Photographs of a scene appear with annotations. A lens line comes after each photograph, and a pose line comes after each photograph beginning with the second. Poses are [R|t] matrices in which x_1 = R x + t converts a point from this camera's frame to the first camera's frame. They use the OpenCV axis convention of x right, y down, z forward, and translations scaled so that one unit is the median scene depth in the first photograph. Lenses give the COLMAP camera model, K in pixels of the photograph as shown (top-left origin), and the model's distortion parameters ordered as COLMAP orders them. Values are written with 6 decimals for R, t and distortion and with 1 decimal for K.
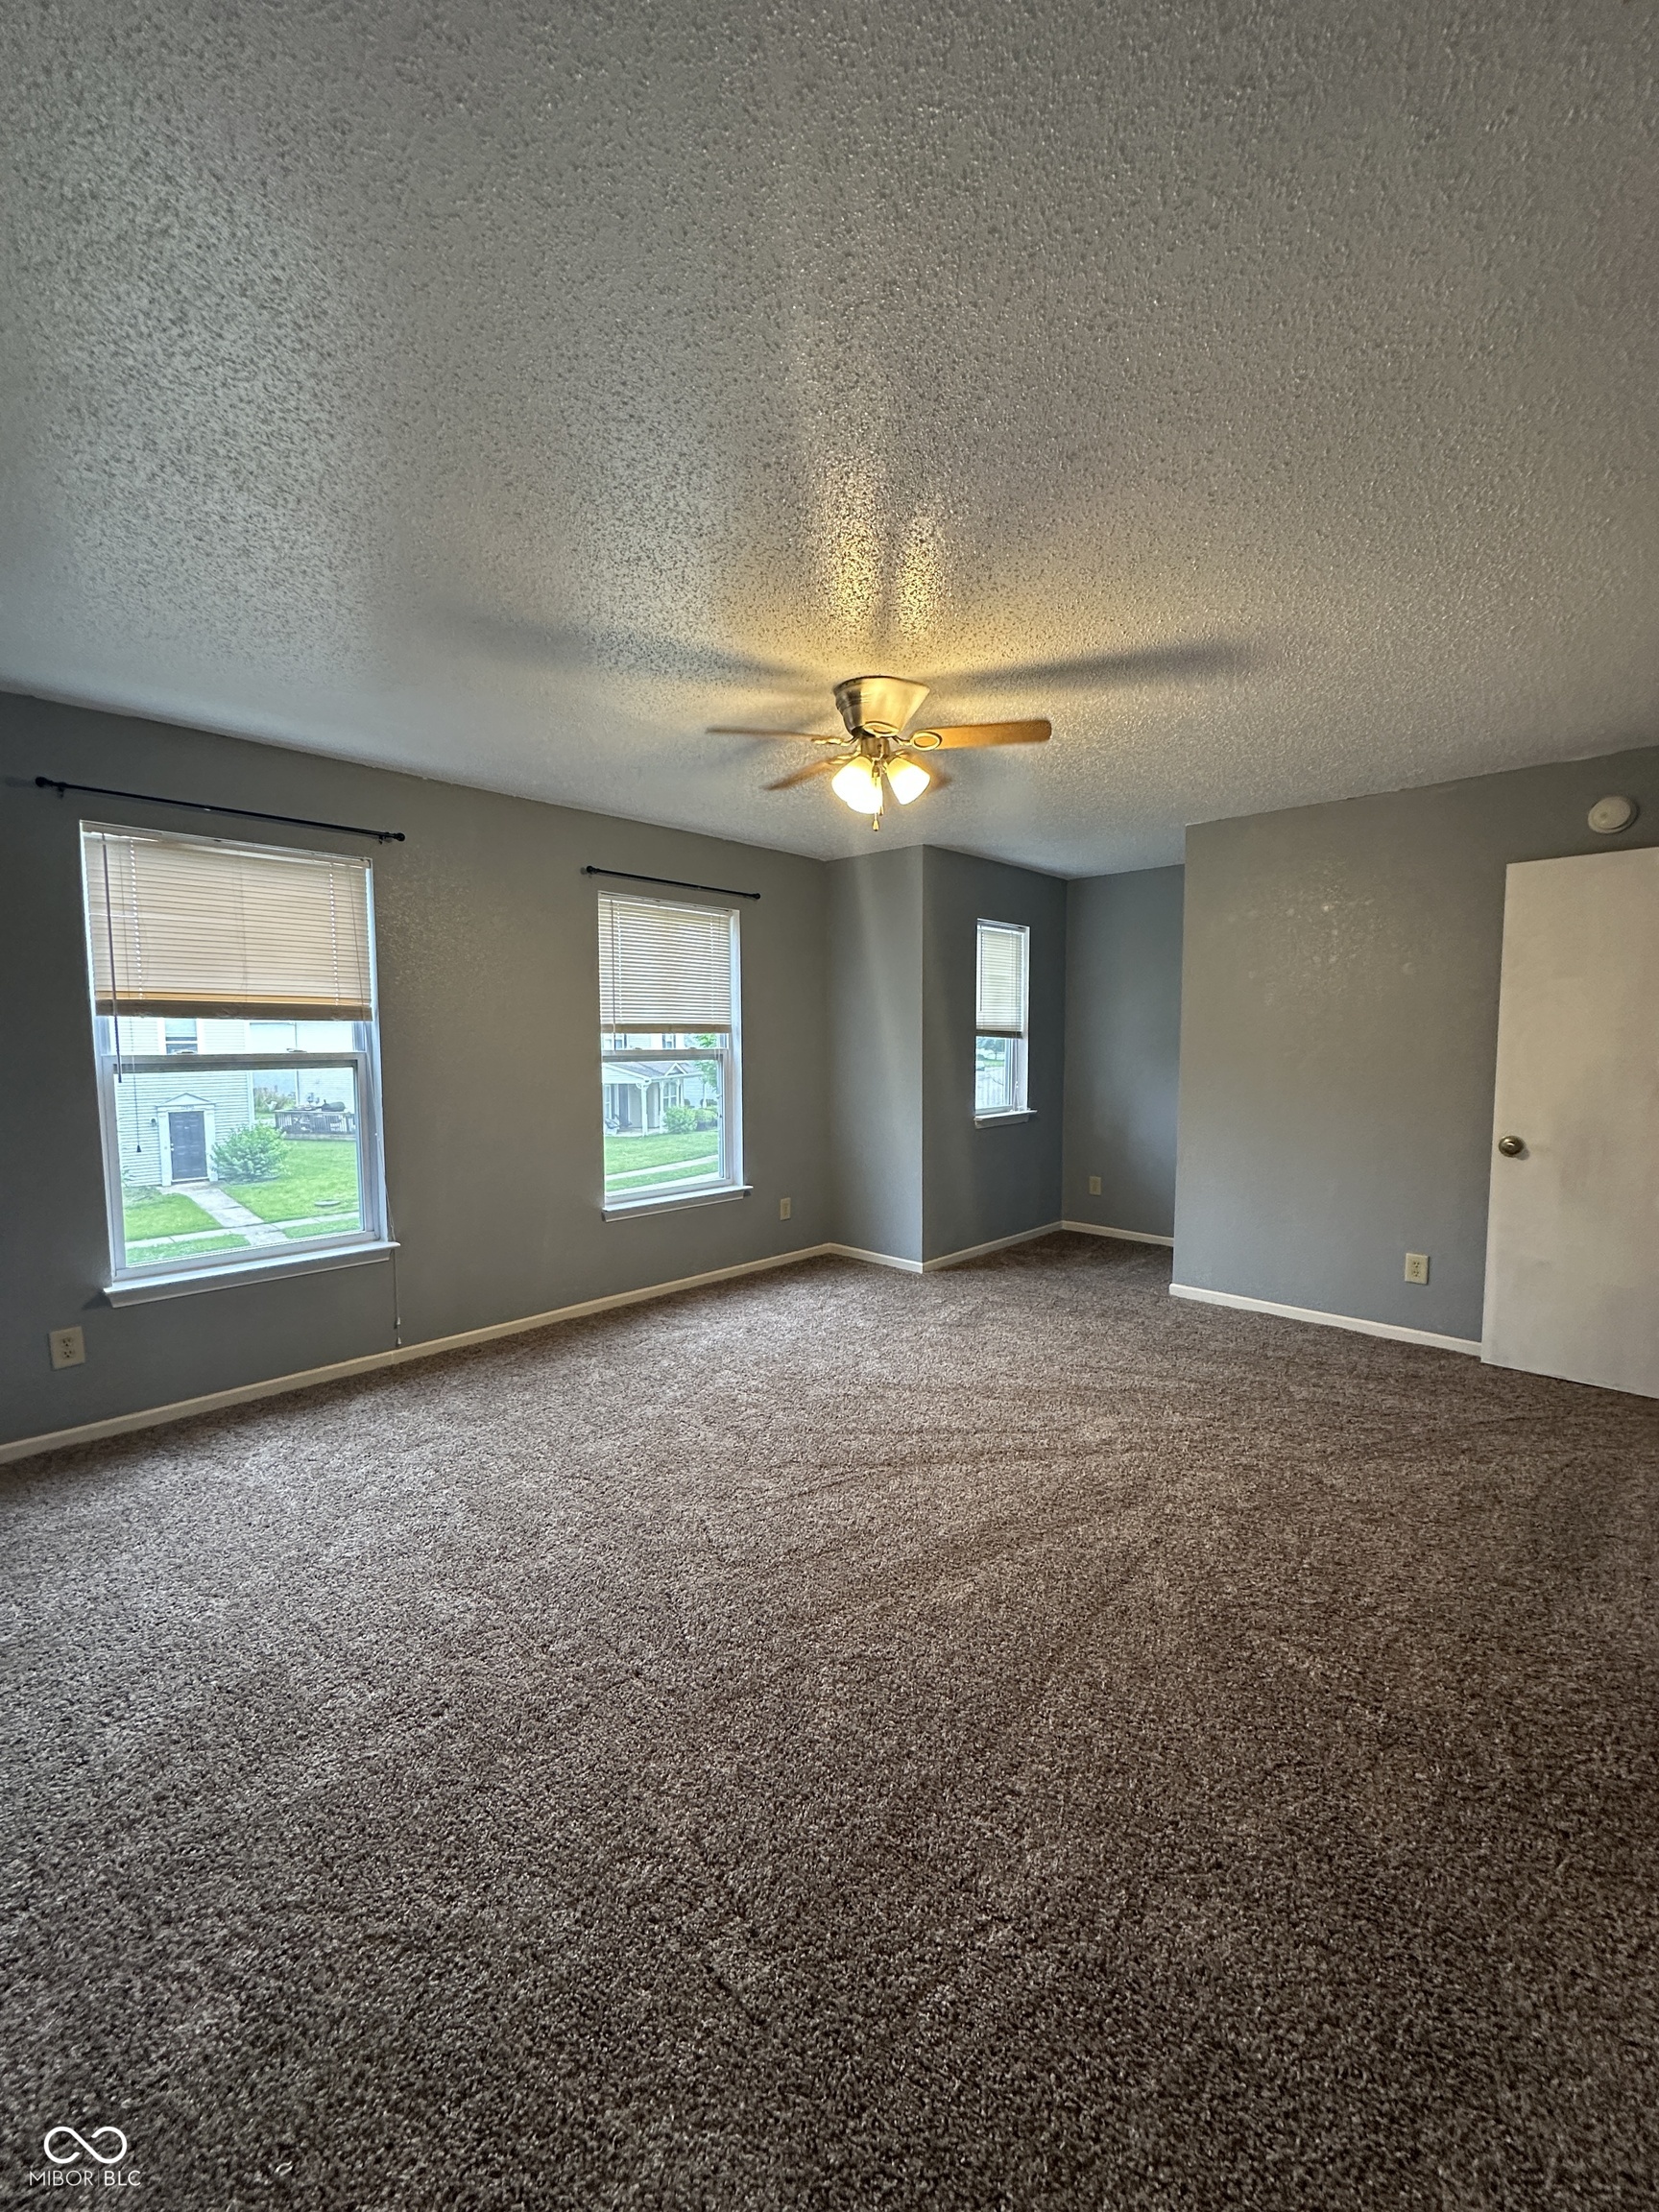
lens RADIAL K [[879.0, 0, 829.5], [0, 879.0, 1106.0], [0, 0, 1]] dist [-0.007050, 0.000184]
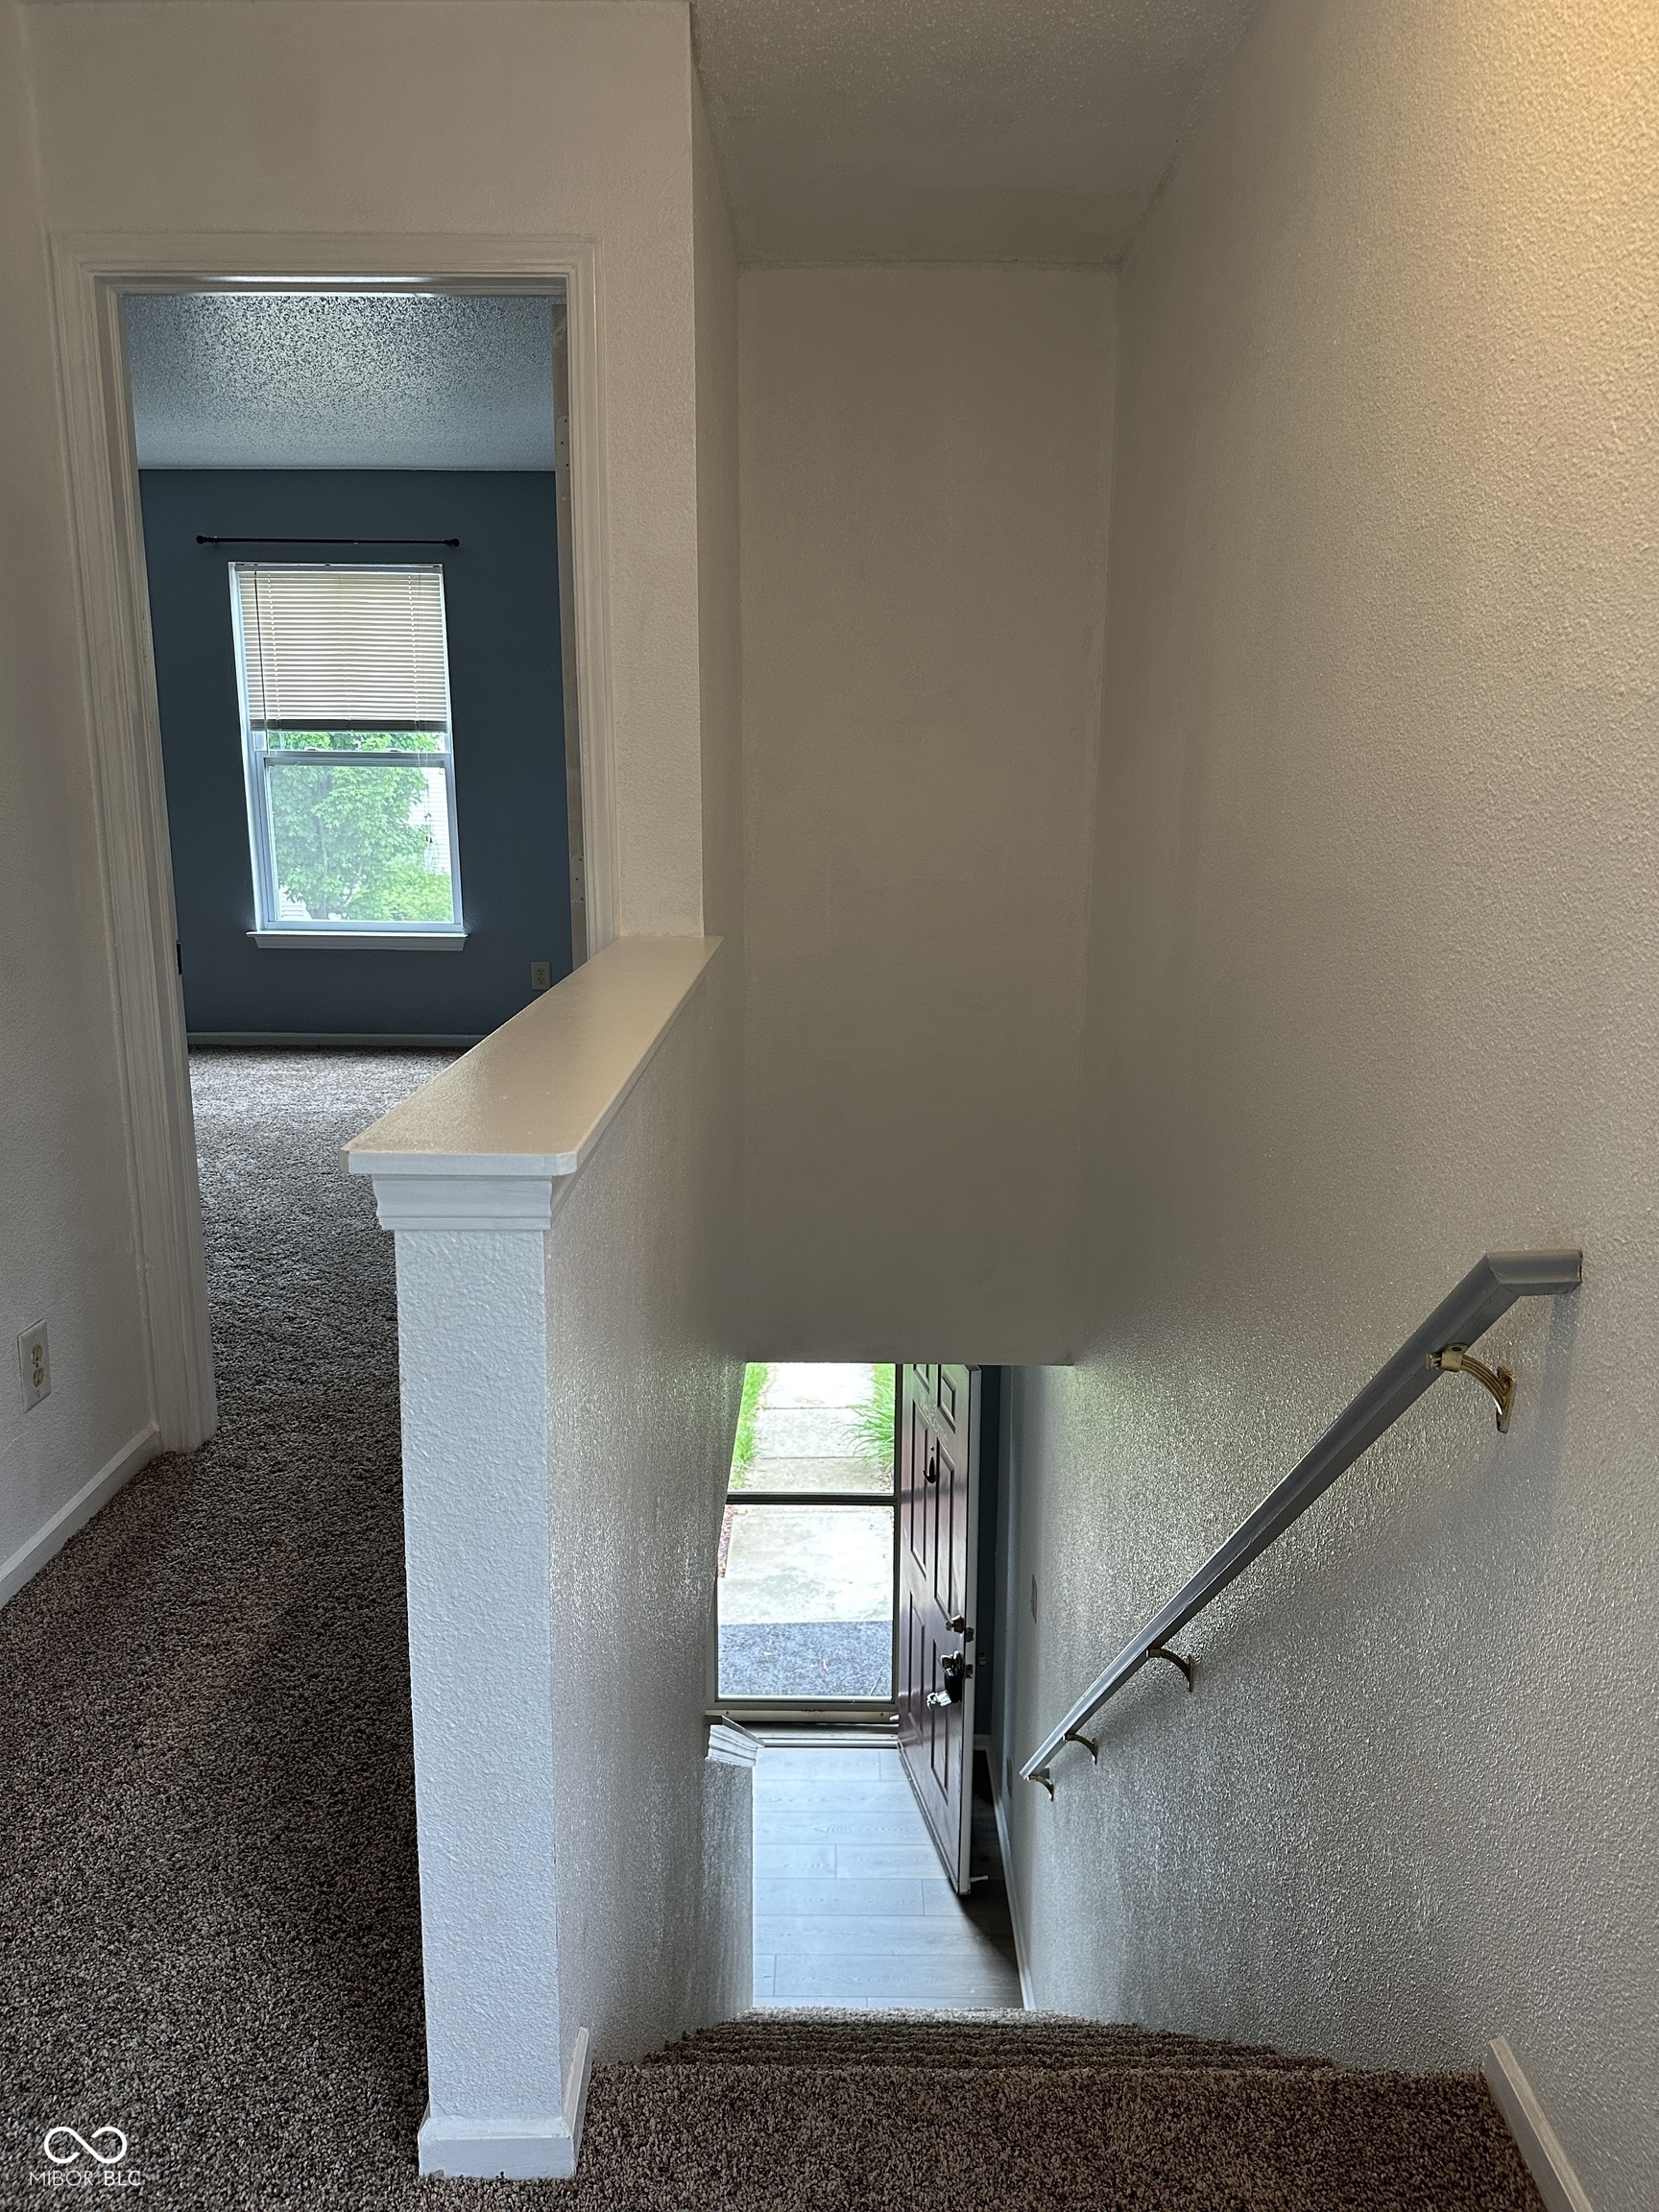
lens RADIAL K [[1583.8, 0, 829.5], [0, 1583.8, 1106.0], [0, 0, 1]] dist [0.081694, 0.000065]
pose [[0.679424, 0.157785, -0.716580, 1.379691], [-0.057820, 0.985081, 0.162085, -0.007666], [0.731465, -0.068691, 0.678411, 0.313349]]
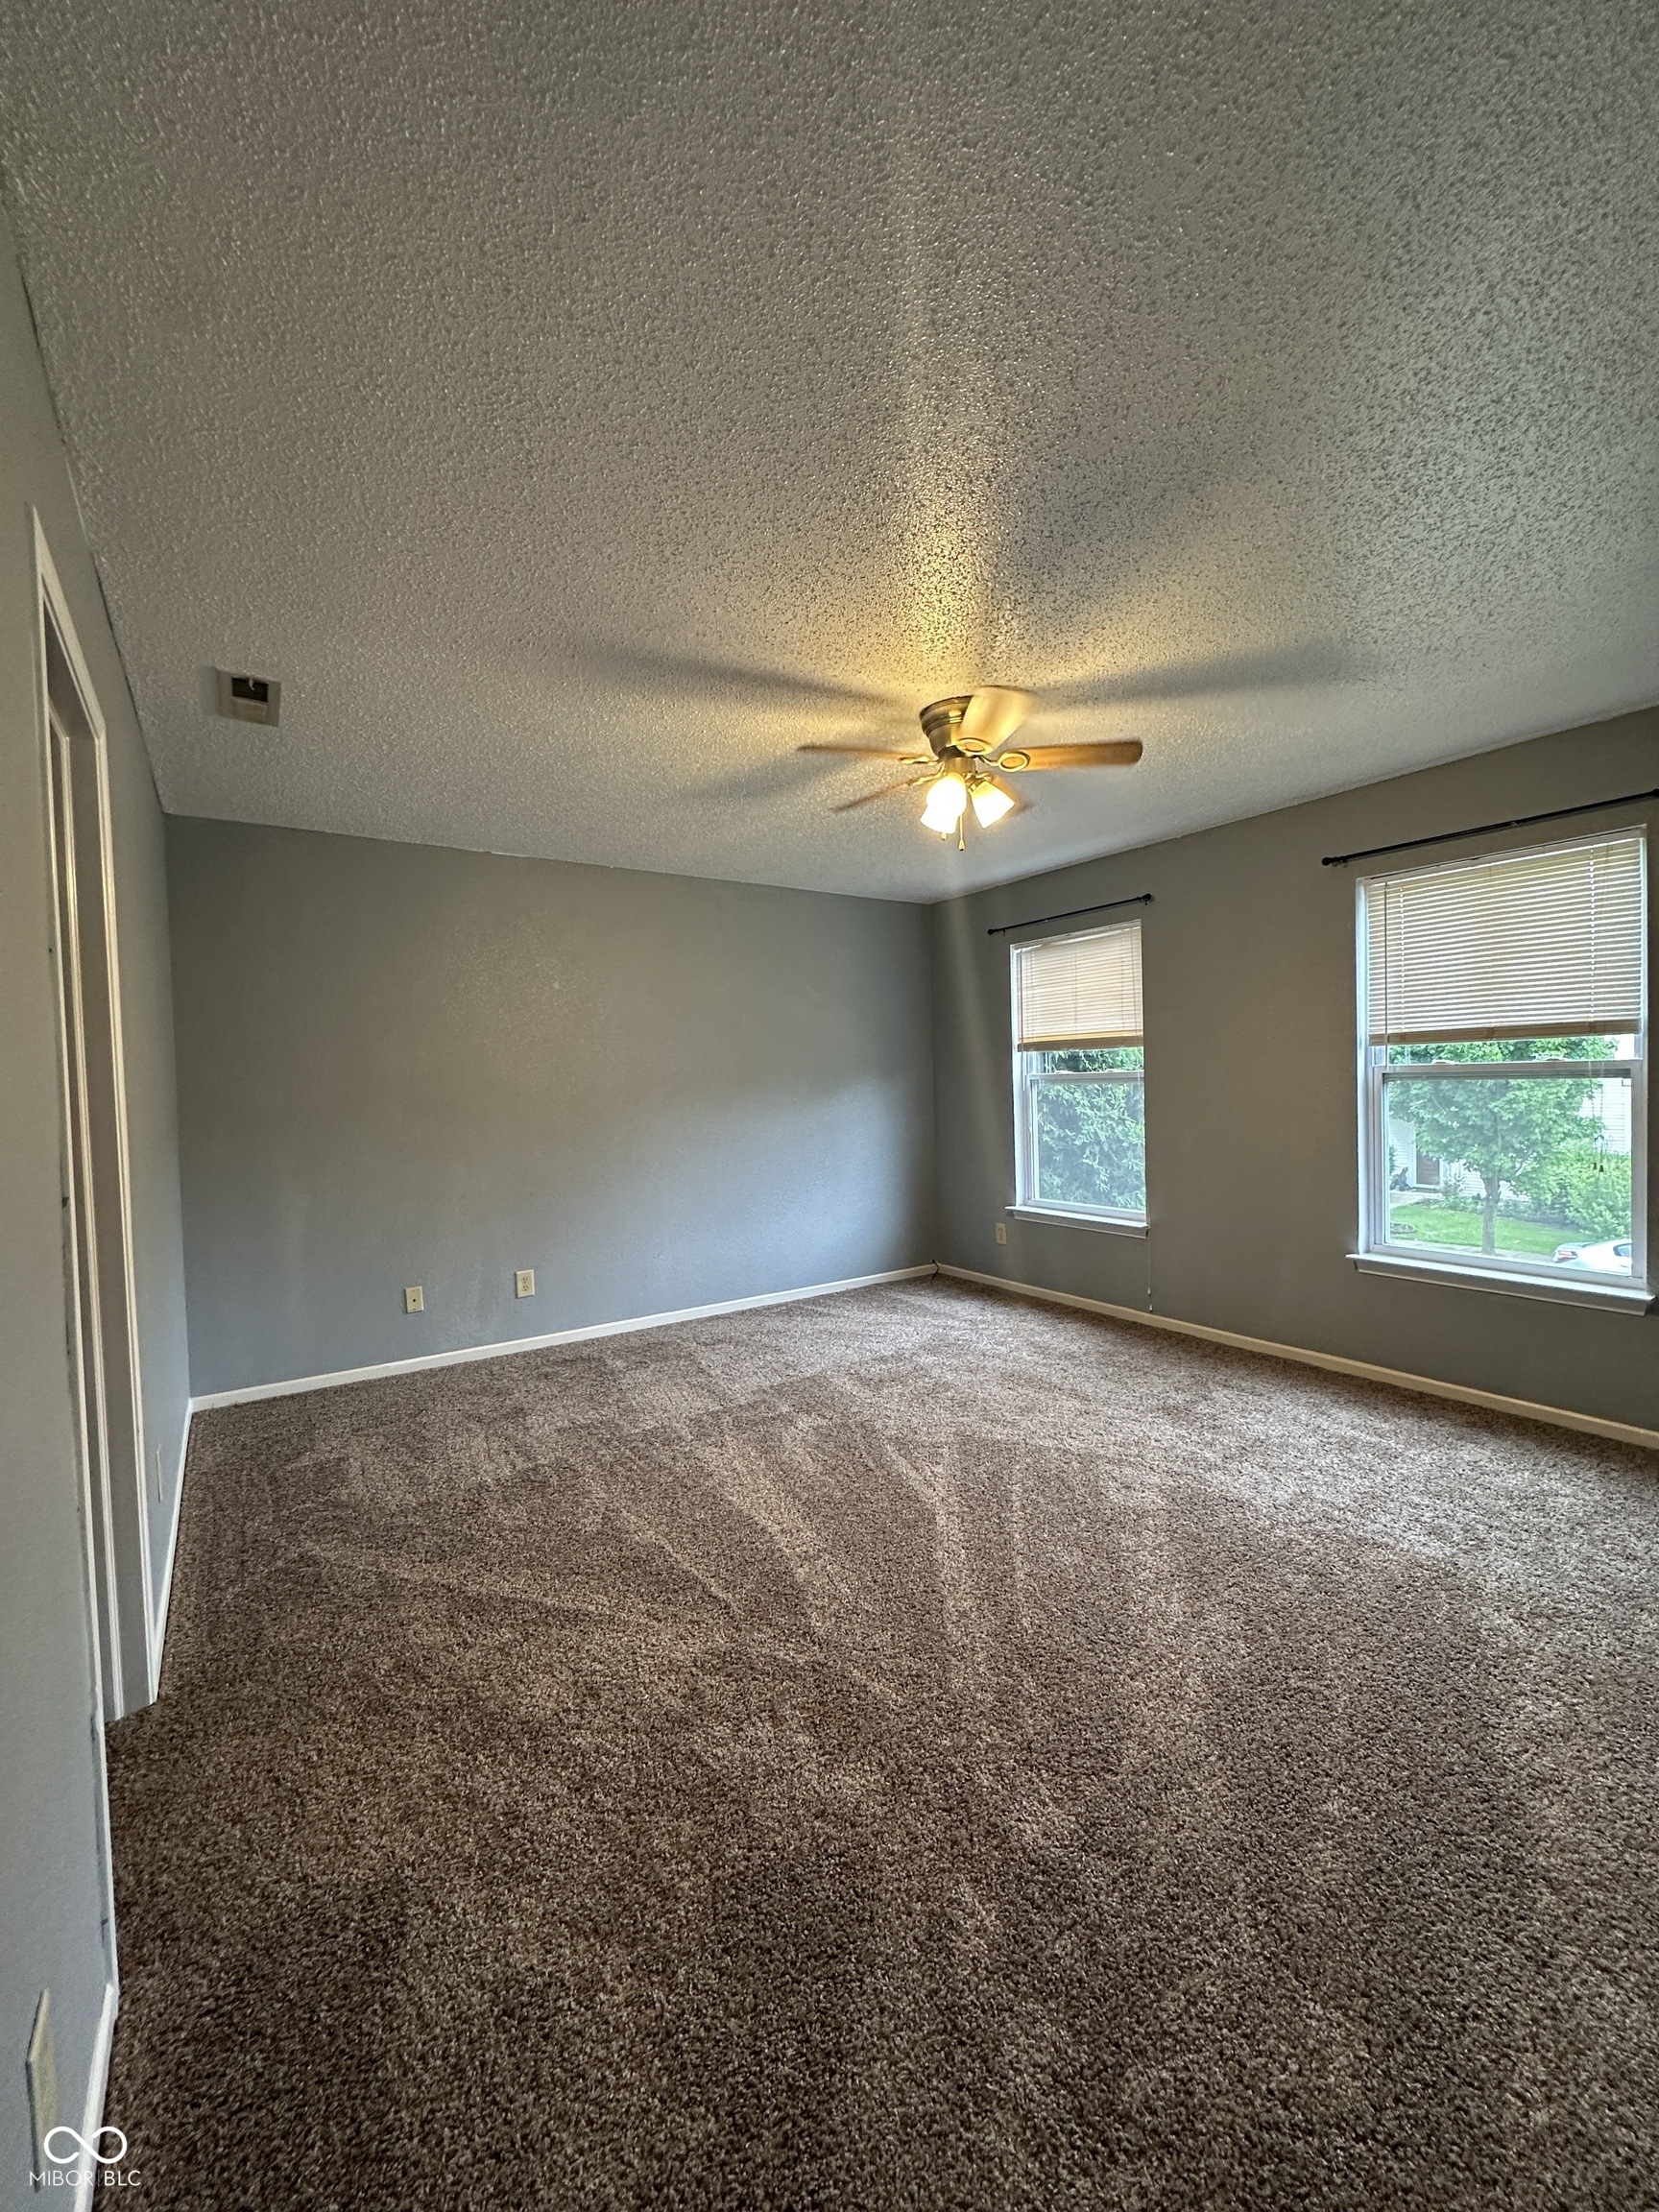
lens RADIAL K [[879.0, 0, 829.5], [0, 879.0, 1106.0], [0, 0, 1]] dist [-0.007050, 0.000184]
pose [[-0.215947, 0.033015, -0.975847, 0.684187], [-0.049769, 0.997757, 0.044770, -0.039333], [0.975136, 0.058235, -0.213819, 0.696194]]
